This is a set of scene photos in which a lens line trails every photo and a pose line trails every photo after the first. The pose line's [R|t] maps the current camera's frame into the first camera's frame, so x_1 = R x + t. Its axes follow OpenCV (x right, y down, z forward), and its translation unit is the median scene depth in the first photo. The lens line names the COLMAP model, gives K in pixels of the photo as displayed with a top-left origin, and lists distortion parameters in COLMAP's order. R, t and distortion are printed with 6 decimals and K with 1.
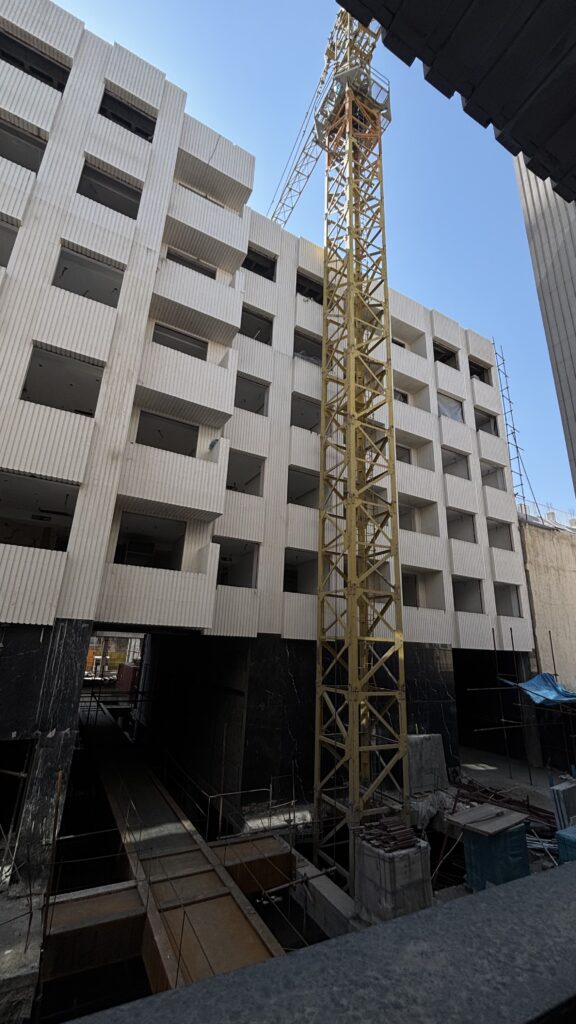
lens RADIAL K [[419.4, 0, 285.4], [0, 419.4, 515.9], [0, 0, 1]] dist [0.004312, -0.000982]
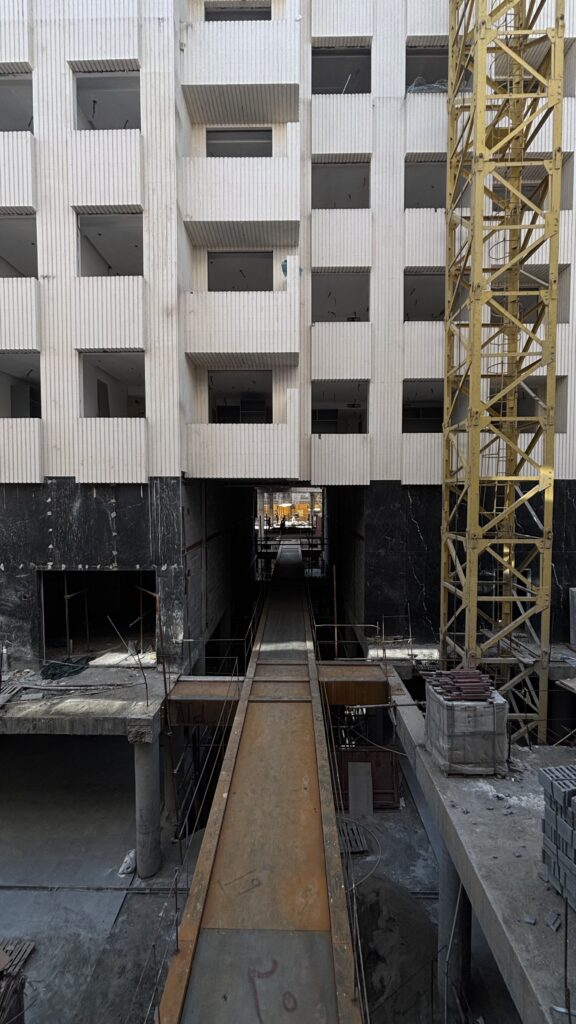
lens RADIAL K [[419.4, 0, 288.0], [0, 419.4, 514.0], [0, 0, 1]] dist [0.004312, -0.000982]
pose [[0.869939, -0.016362, -0.492889, 0.285549], [0.180457, 0.940695, 0.287277, 0.062776], [0.458957, -0.338859, 0.821299, 0.157870]]
